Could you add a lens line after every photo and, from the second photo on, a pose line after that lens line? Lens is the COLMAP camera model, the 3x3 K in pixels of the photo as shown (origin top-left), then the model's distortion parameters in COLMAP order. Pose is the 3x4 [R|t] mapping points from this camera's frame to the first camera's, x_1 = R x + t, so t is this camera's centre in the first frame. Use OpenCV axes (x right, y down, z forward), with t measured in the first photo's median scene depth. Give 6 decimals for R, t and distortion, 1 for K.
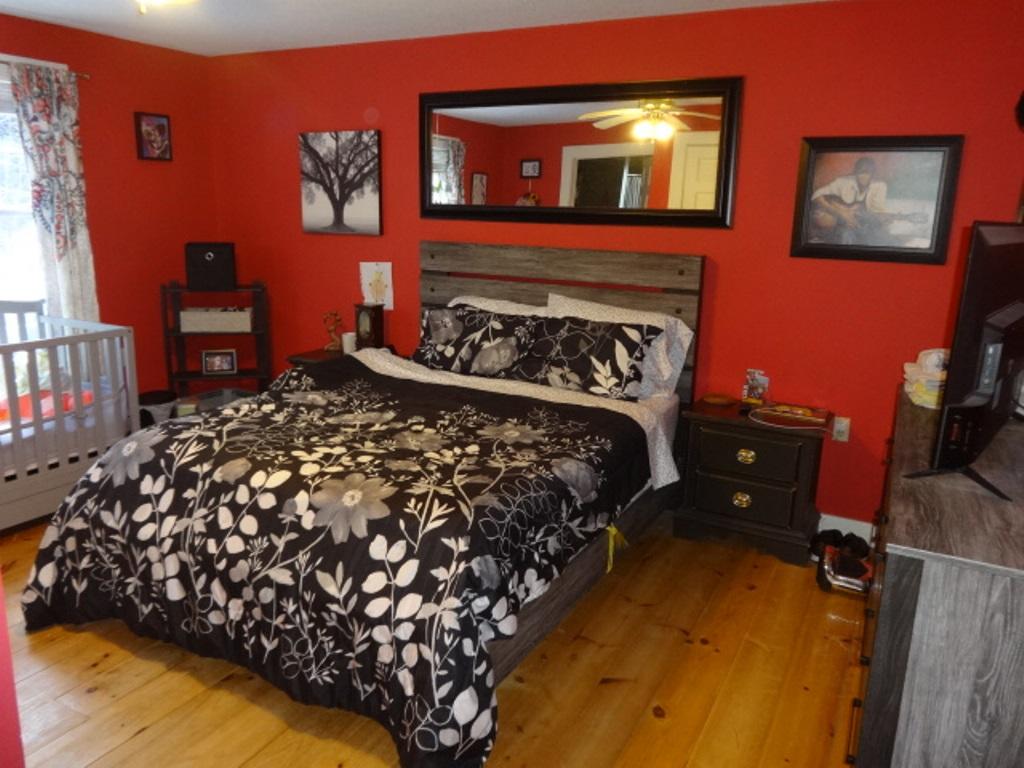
lens RADIAL K [[767.7, 0, 510.7], [0, 767.7, 385.4], [0, 0, 1]] dist [-0.002780, 0.003537]
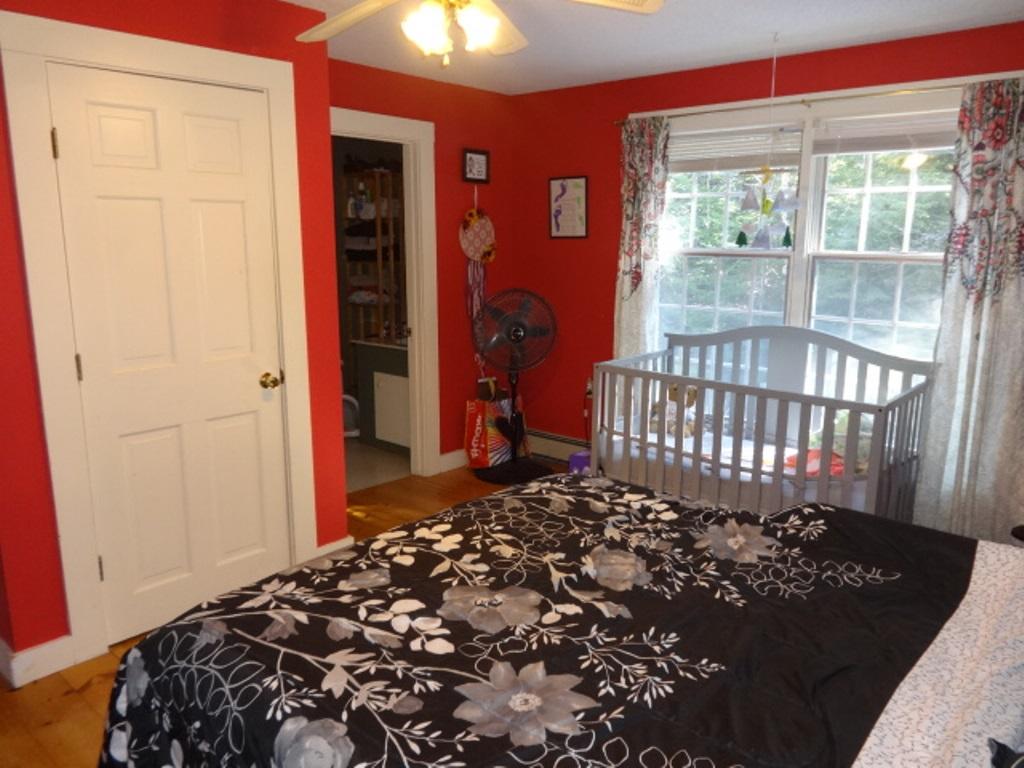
lens RADIAL K [[767.7, 0, 513.2], [0, 767.7, 382.3], [0, 0, 1]] dist [-0.002780, 0.003537]
pose [[-0.221522, 0.163529, -0.961346, 0.488253], [-0.234870, 0.947870, 0.215358, -0.259568], [0.946448, 0.273498, -0.171566, 1.133818]]
